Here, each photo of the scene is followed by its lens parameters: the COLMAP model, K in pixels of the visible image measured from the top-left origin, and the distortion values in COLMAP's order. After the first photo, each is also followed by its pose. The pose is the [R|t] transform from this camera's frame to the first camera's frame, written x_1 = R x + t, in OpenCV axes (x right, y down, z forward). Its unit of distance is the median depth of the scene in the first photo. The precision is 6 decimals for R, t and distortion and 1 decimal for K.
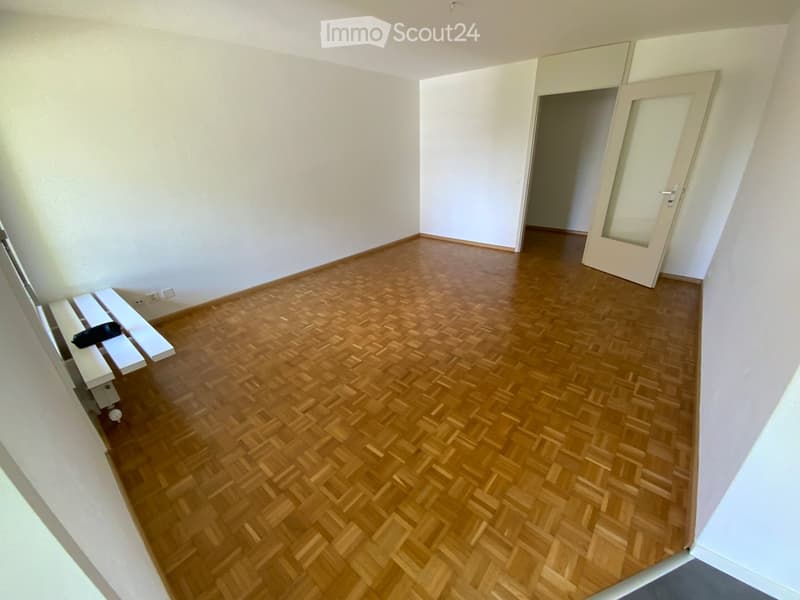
lens RADIAL K [[332.7, 0, 400.0], [0, 332.7, 300.0], [0, 0, 1]] dist [-0.002395, -0.000187]
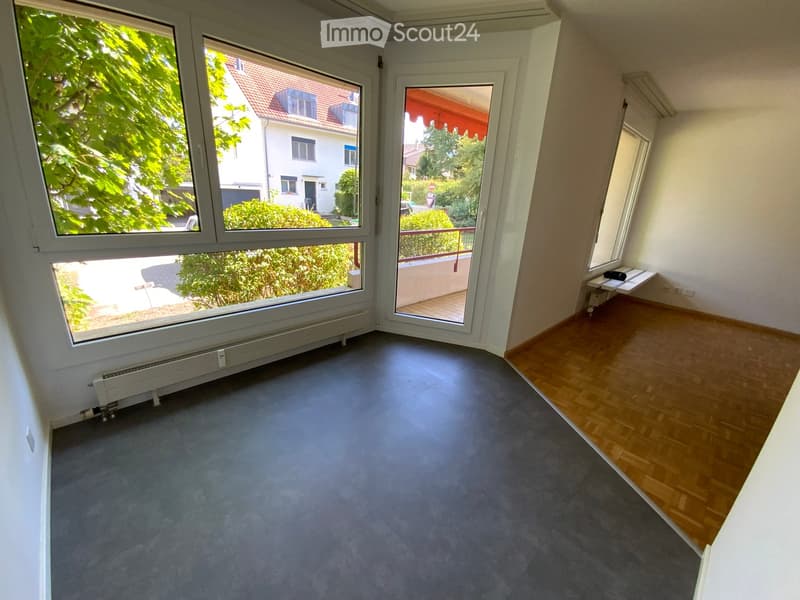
lens RADIAL K [[332.7, 0, 400.0], [0, 332.7, 300.0], [0, 0, 1]] dist [-0.002395, -0.000187]
pose [[-0.099660, 0.339352, -0.935365, 1.220781], [-0.470263, 0.812369, 0.344833, 0.163131], [0.876881, 0.474234, 0.078624, -0.206793]]
